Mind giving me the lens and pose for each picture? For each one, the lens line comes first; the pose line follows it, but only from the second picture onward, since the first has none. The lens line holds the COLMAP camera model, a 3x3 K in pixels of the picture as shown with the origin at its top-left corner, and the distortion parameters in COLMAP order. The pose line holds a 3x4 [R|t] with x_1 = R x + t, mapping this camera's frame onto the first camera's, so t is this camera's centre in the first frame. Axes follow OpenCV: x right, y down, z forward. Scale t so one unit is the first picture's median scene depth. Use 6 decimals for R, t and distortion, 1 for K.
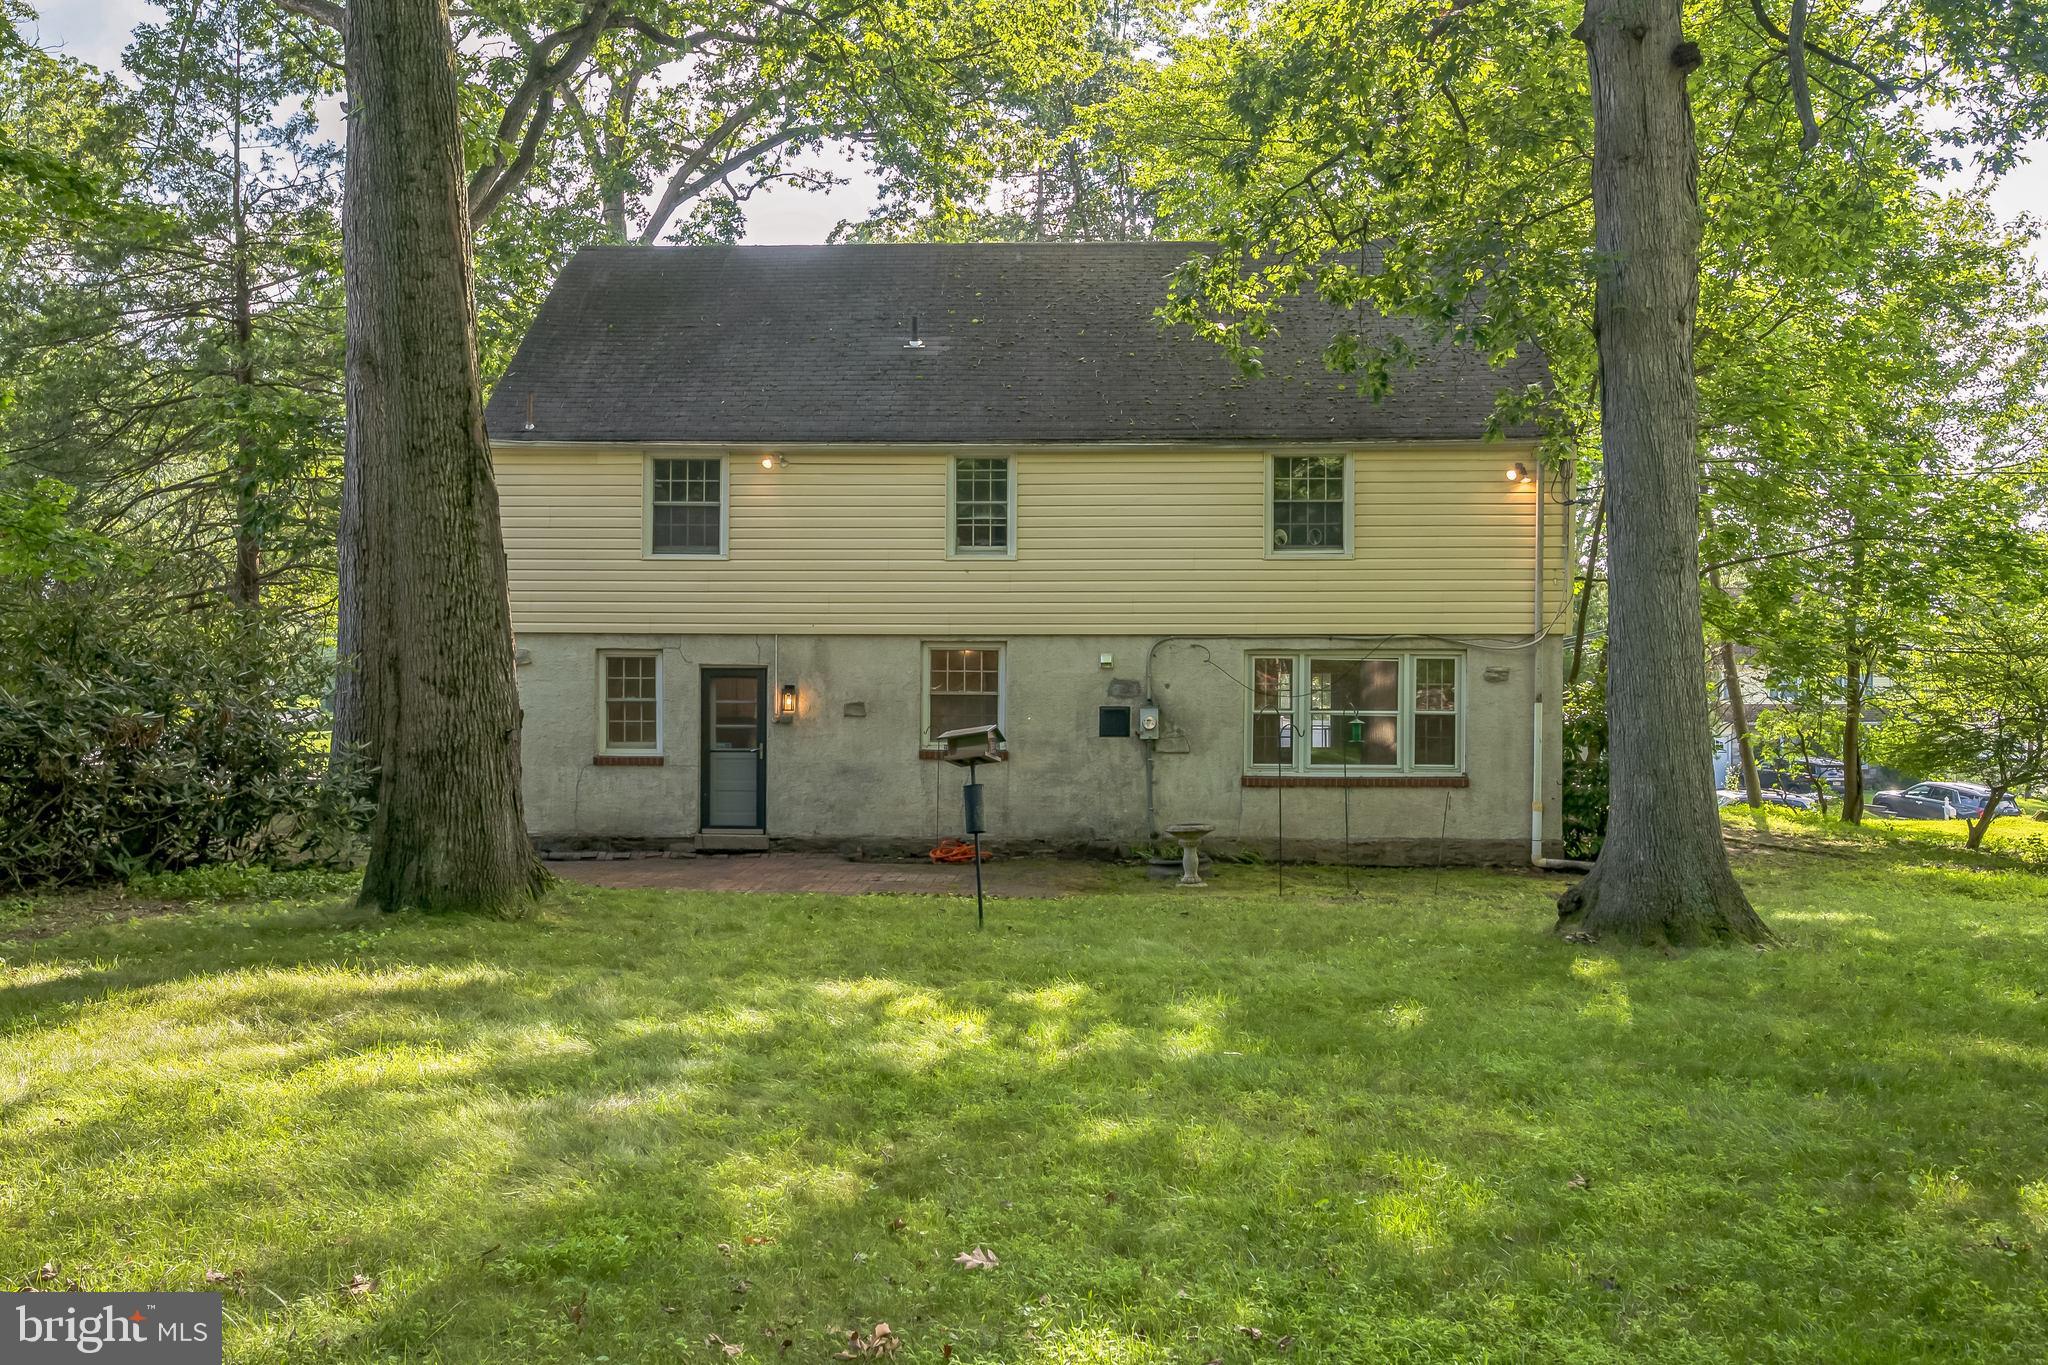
lens RADIAL K [[1743.5, 0, 1023.7], [0, 1743.5, 682.1], [0, 0, 1]] dist [-0.002967, 0.000051]
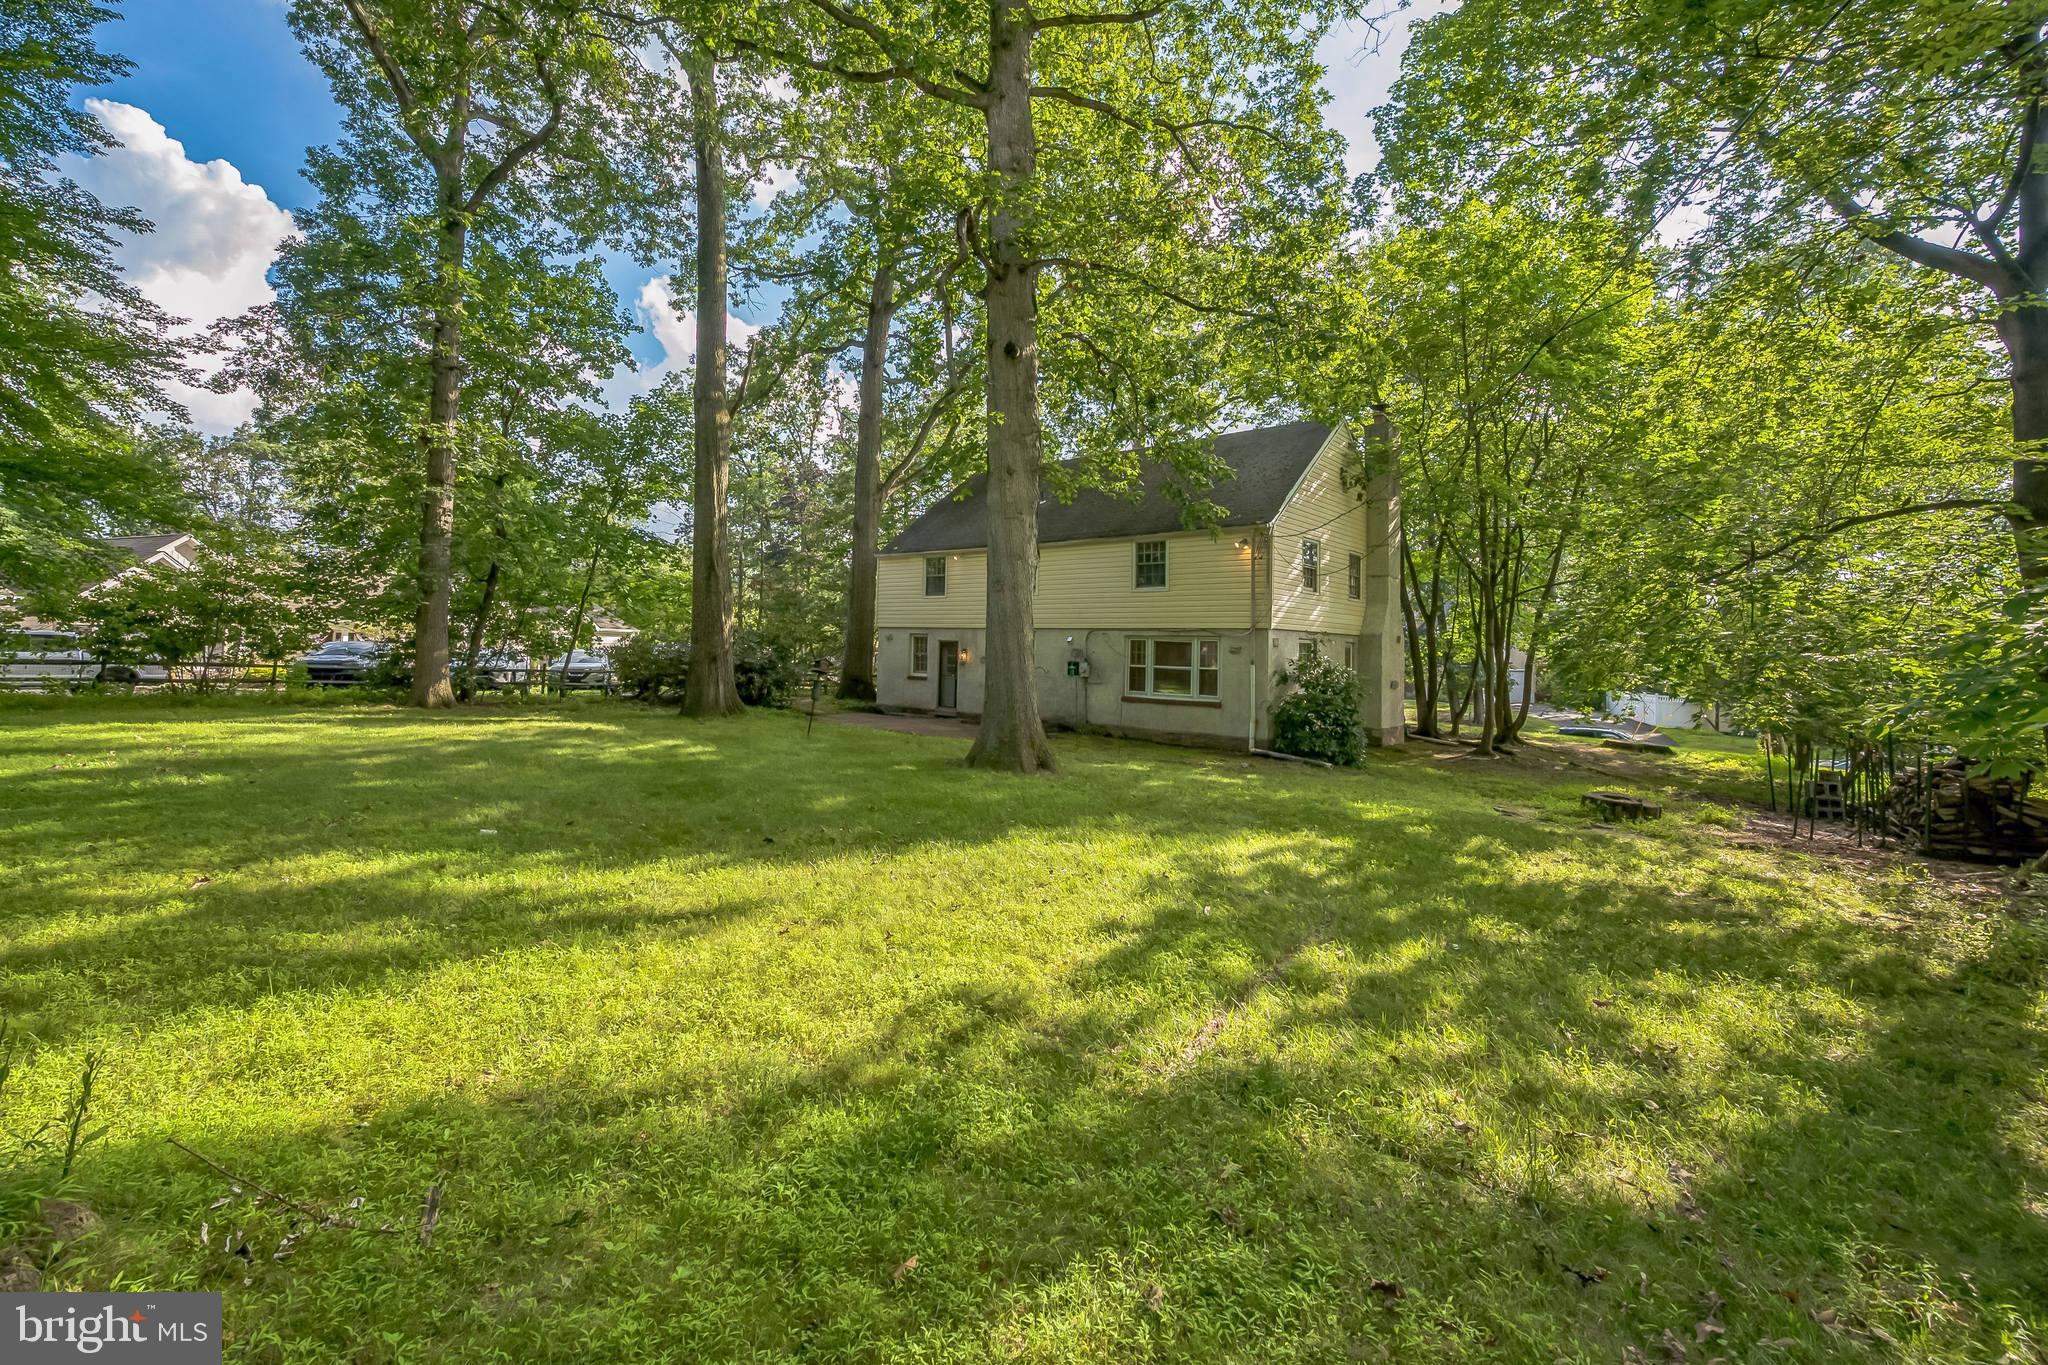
lens RADIAL K [[824.1, 0, 1011.7], [0, 824.1, 628.7], [0, 0, 1]] dist [-0.000002, 0.000000]
pose [[0.783231, 0.000874, -0.621730, 0.635147], [-0.007786, 0.999934, -0.008402, -0.017557], [0.621682, 0.011421, 0.783186, 0.144018]]
